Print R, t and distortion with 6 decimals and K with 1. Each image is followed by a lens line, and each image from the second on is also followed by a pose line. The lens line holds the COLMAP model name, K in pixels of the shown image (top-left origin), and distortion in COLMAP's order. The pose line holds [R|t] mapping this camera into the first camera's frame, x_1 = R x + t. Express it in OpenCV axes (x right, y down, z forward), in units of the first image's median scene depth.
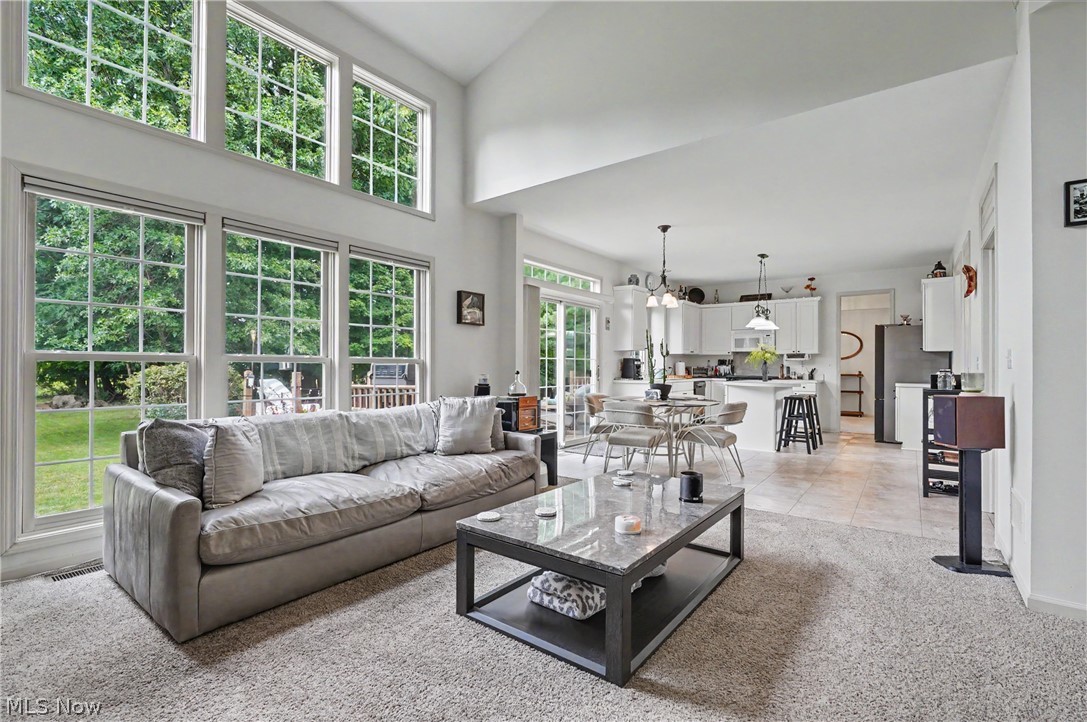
lens RADIAL K [[494.4, 0, 540.2], [0, 494.4, 364.6], [0, 0, 1]] dist [-0.003675, 0.001552]
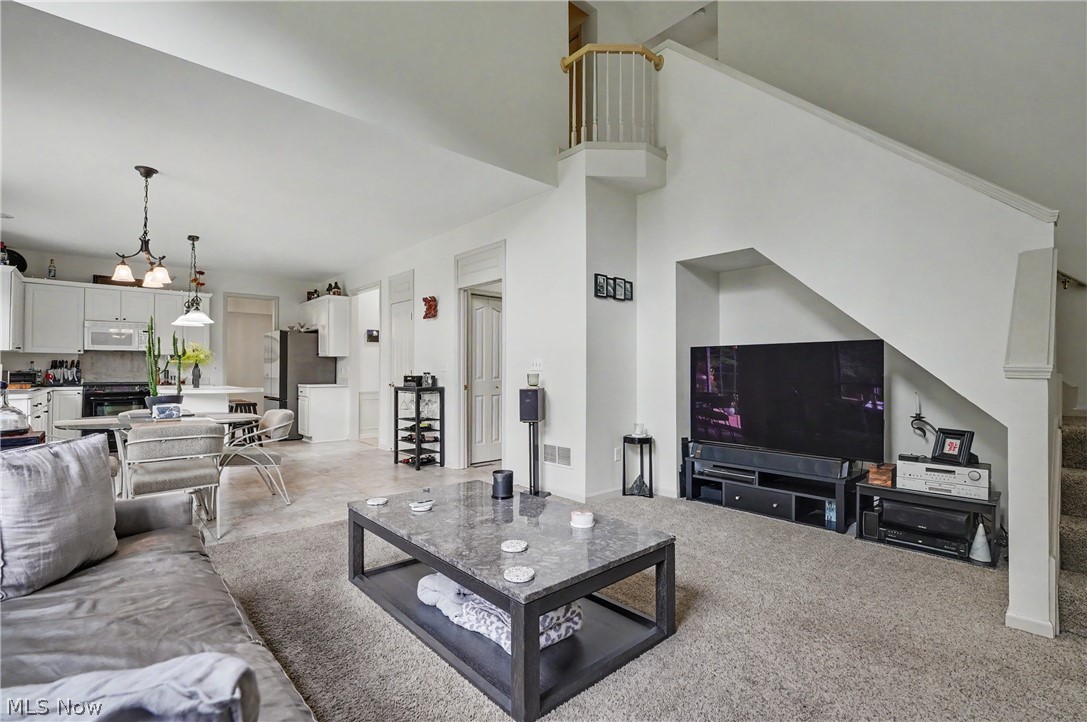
lens RADIAL K [[494.4, 0, 546.6], [0, 494.4, 361.1], [0, 0, 1]] dist [-0.003675, 0.001552]
pose [[0.182196, 0.012740, 0.983180, -0.216548], [-0.000867, 0.999918, -0.012796, -0.000762], [-0.983262, 0.001479, 0.182192, 0.213975]]
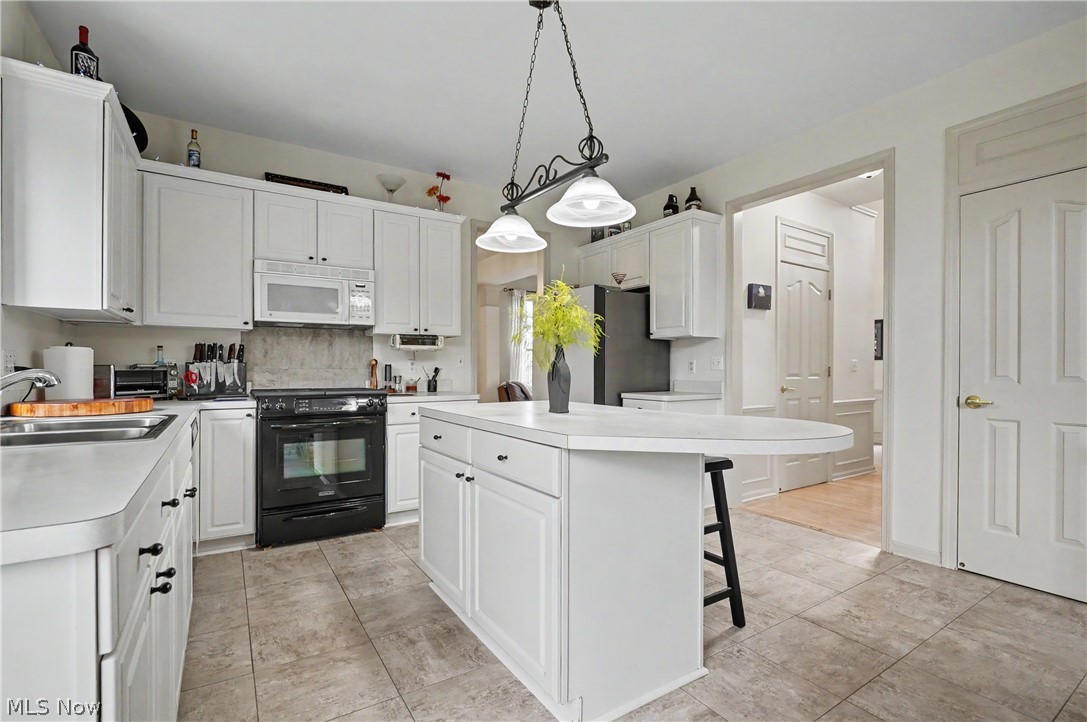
lens RADIAL K [[494.4, 0, 538.4], [0, 494.4, 362.9], [0, 0, 1]] dist [-0.003675, 0.001552]
pose [[0.340627, 0.002837, 0.940194, 0.144760], [-0.002911, 0.999994, -0.001963, 0.003145], [-0.940194, -0.002068, 0.340633, 0.753239]]
